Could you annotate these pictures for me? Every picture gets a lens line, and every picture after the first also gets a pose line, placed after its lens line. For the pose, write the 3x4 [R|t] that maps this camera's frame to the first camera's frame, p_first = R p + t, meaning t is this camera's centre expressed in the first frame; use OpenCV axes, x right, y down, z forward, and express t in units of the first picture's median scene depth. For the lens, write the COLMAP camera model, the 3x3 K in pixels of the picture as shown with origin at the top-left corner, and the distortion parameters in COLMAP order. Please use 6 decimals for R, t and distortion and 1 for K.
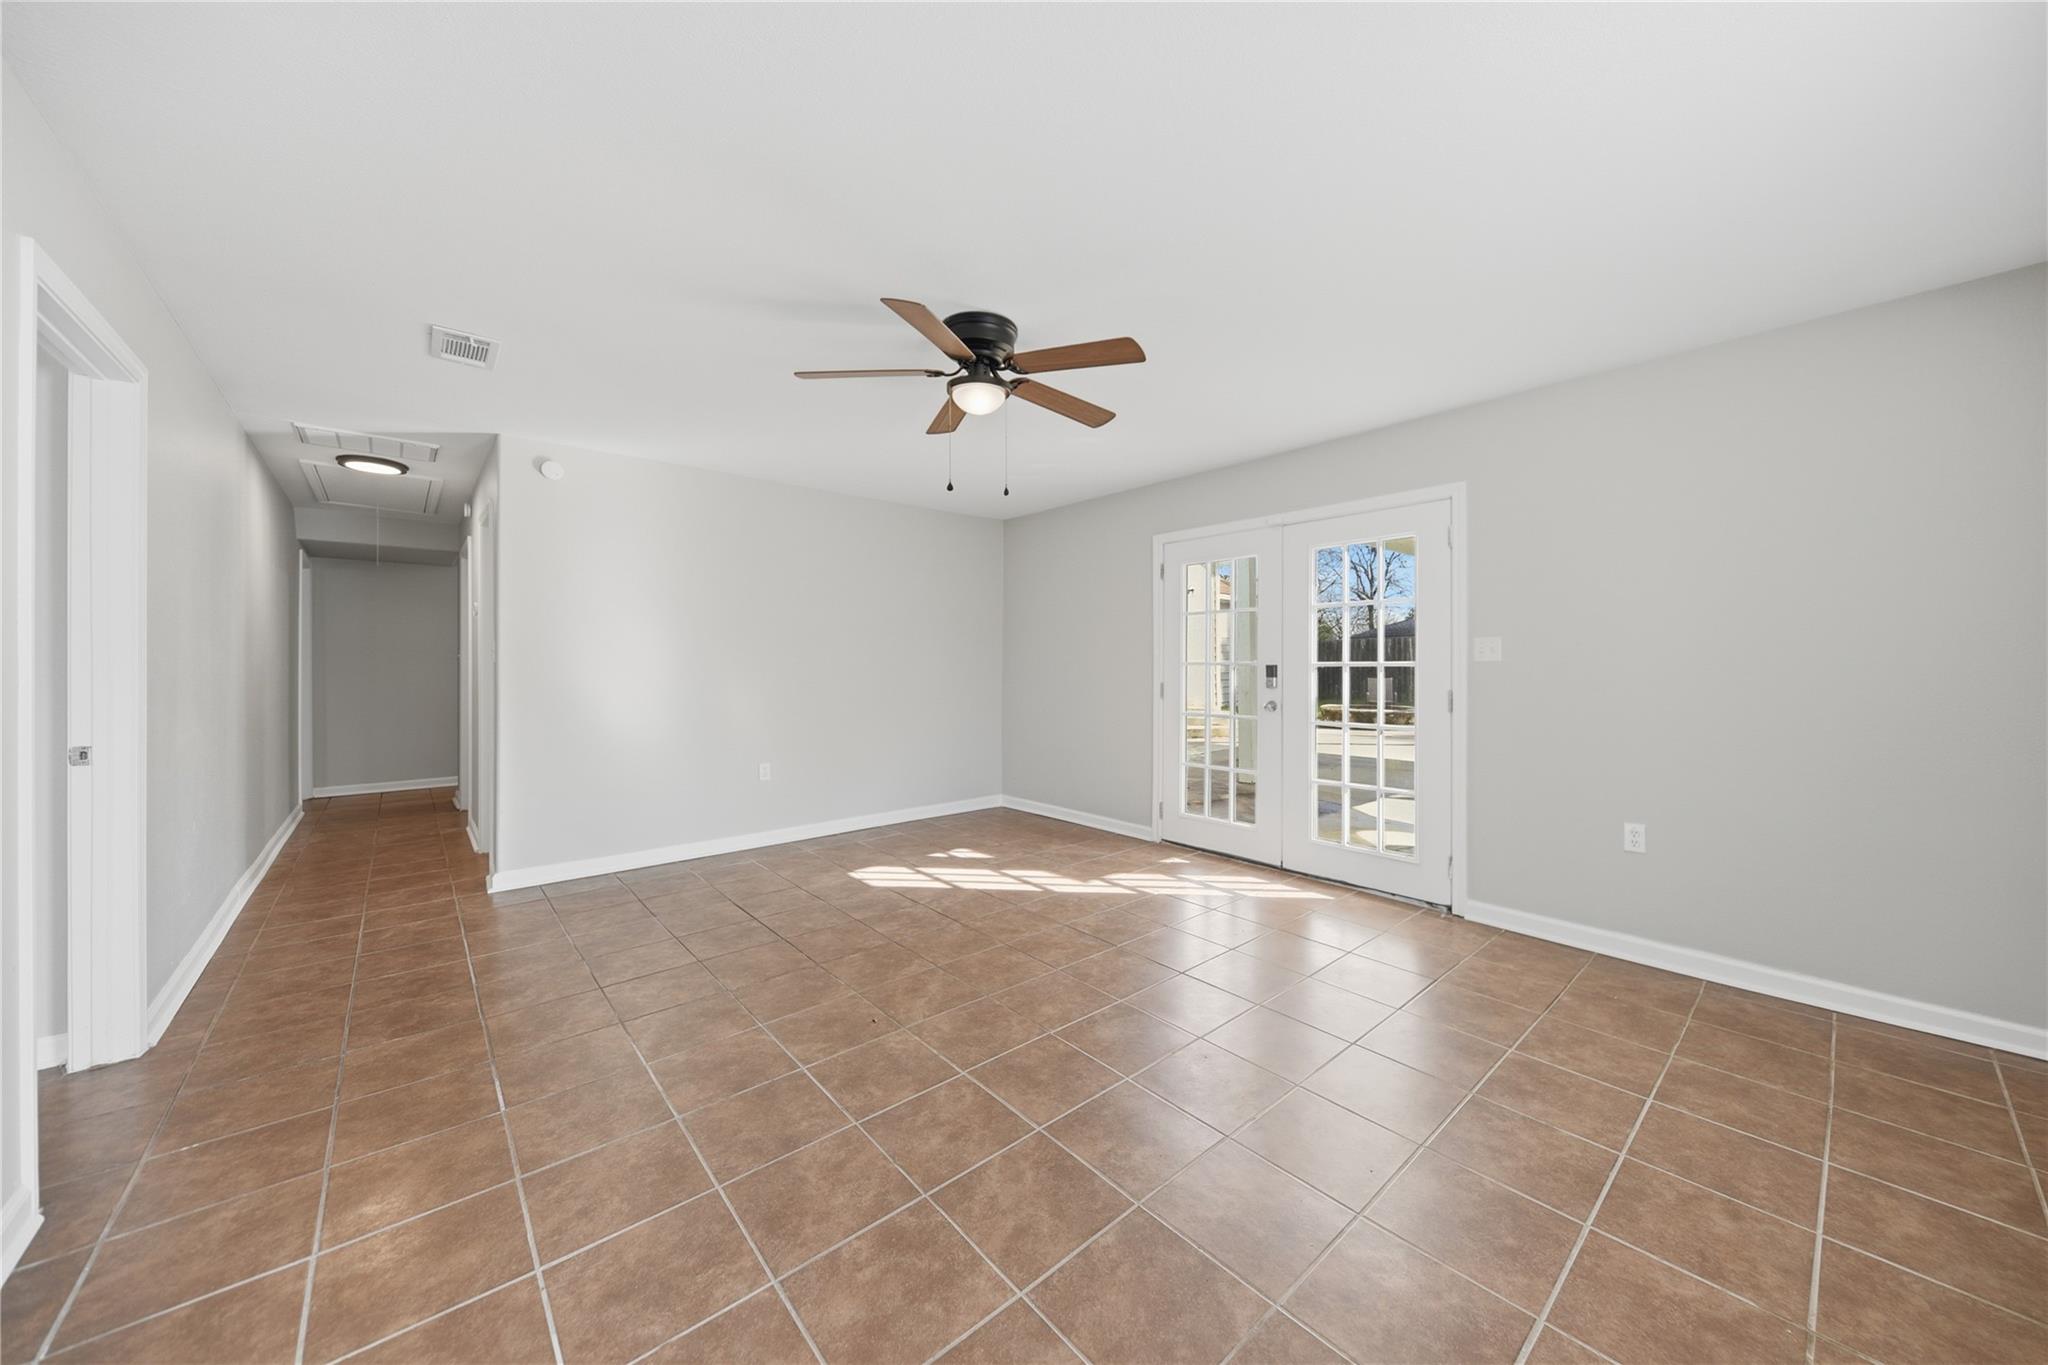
lens RADIAL K [[712.8, 0, 1024.3], [0, 712.8, 668.2], [0, 0, 1]] dist [-0.001227, -0.000115]
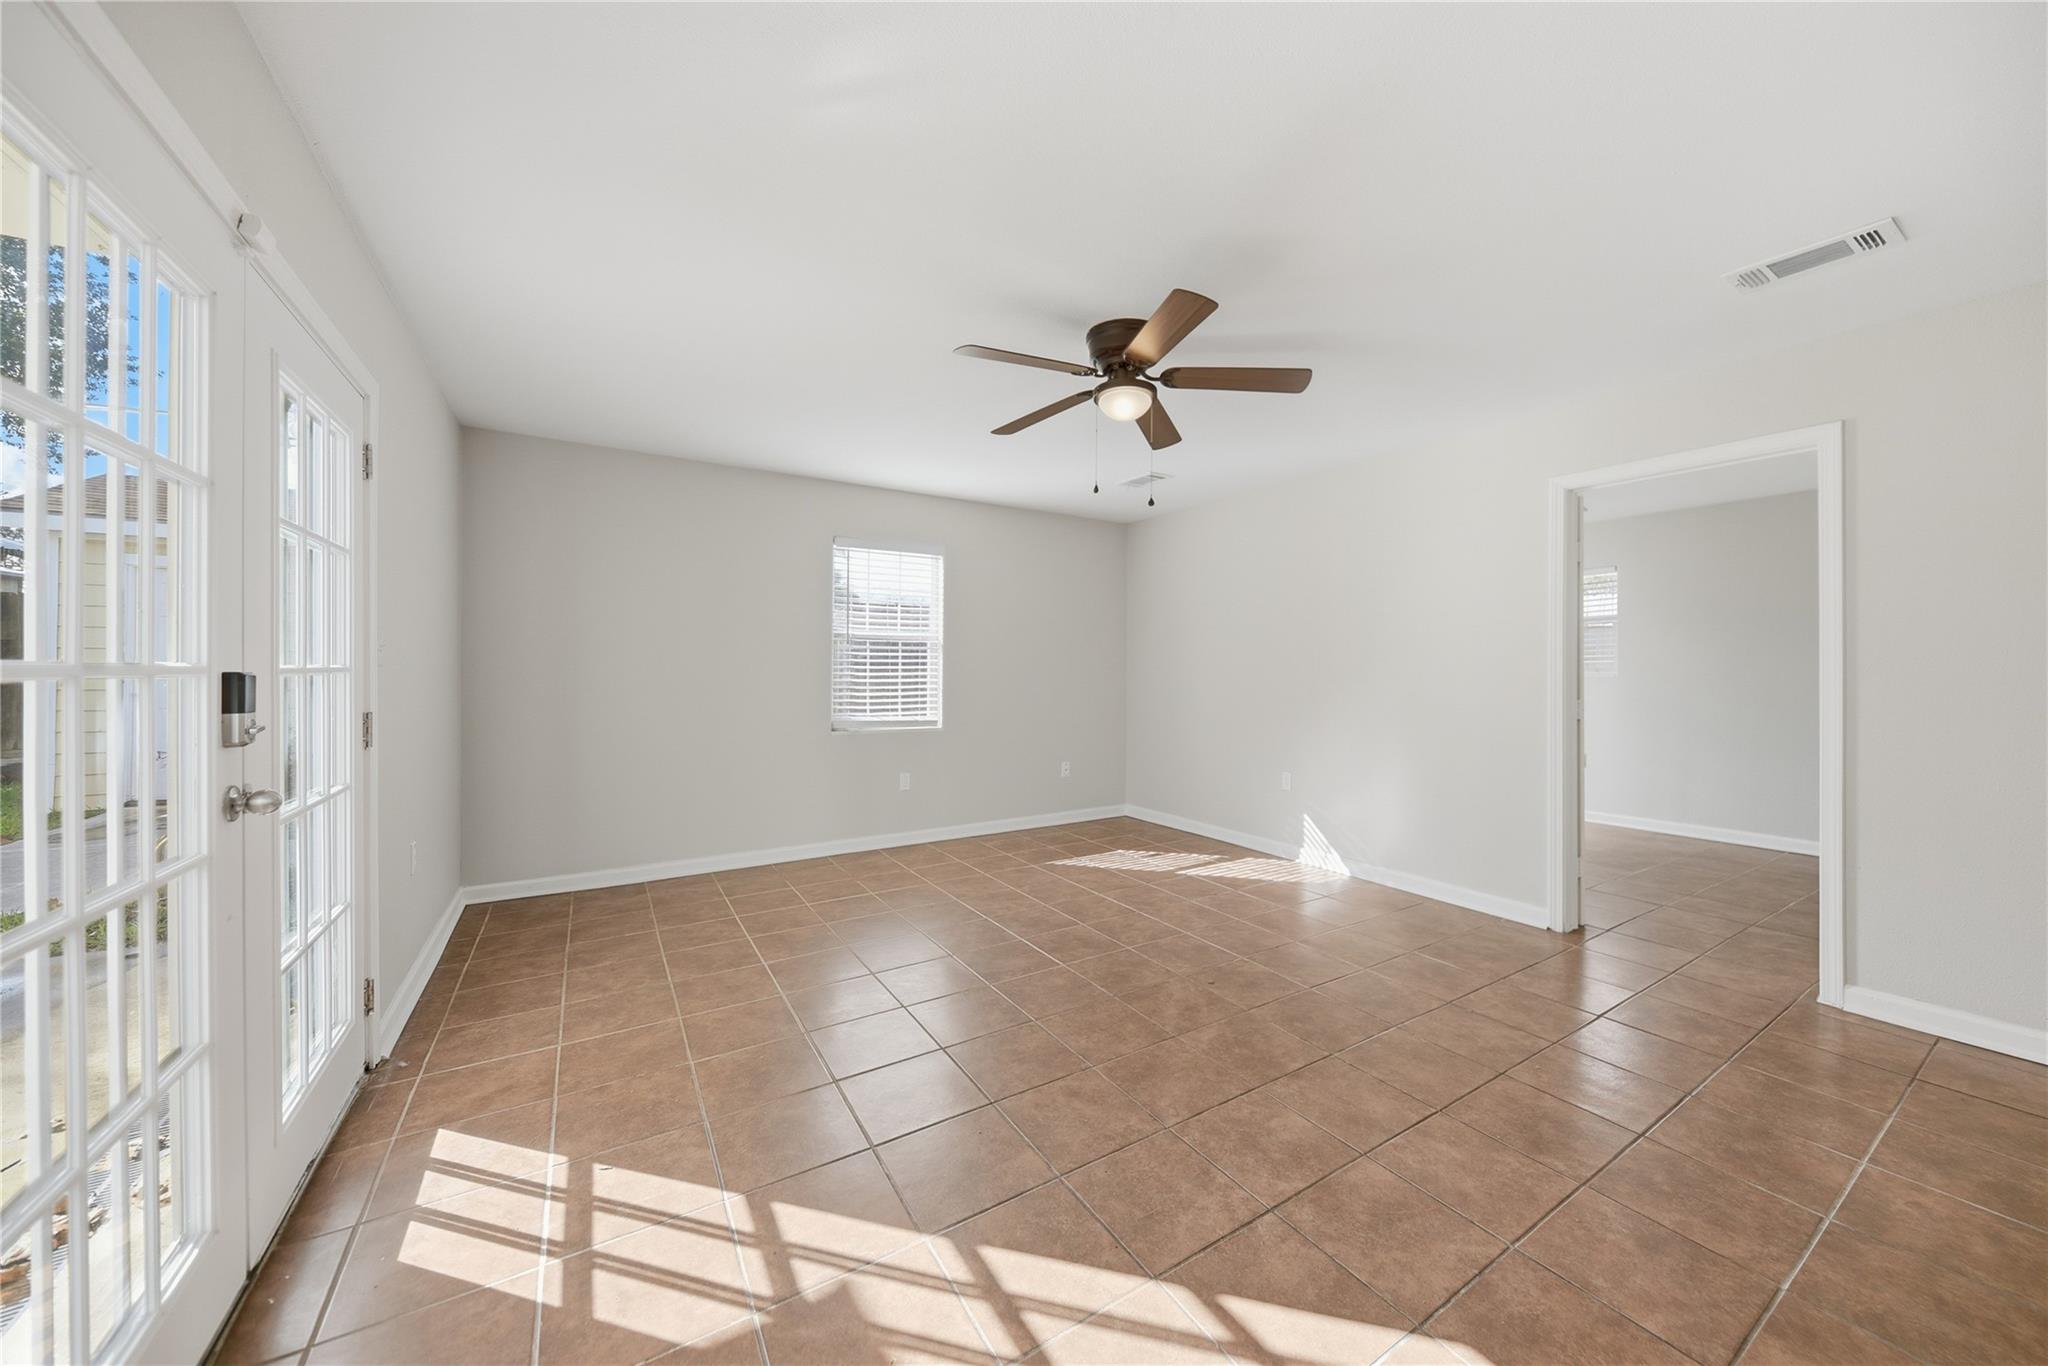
lens RADIAL K [[712.8, 0, 1028.9], [0, 712.8, 673.2], [0, 0, 1]] dist [-0.001227, -0.000115]
pose [[-0.987726, -0.005224, 0.156112, -0.080654], [-0.003505, 0.999930, 0.011284, -0.015511], [-0.156160, 0.010599, -0.987675, 1.852250]]
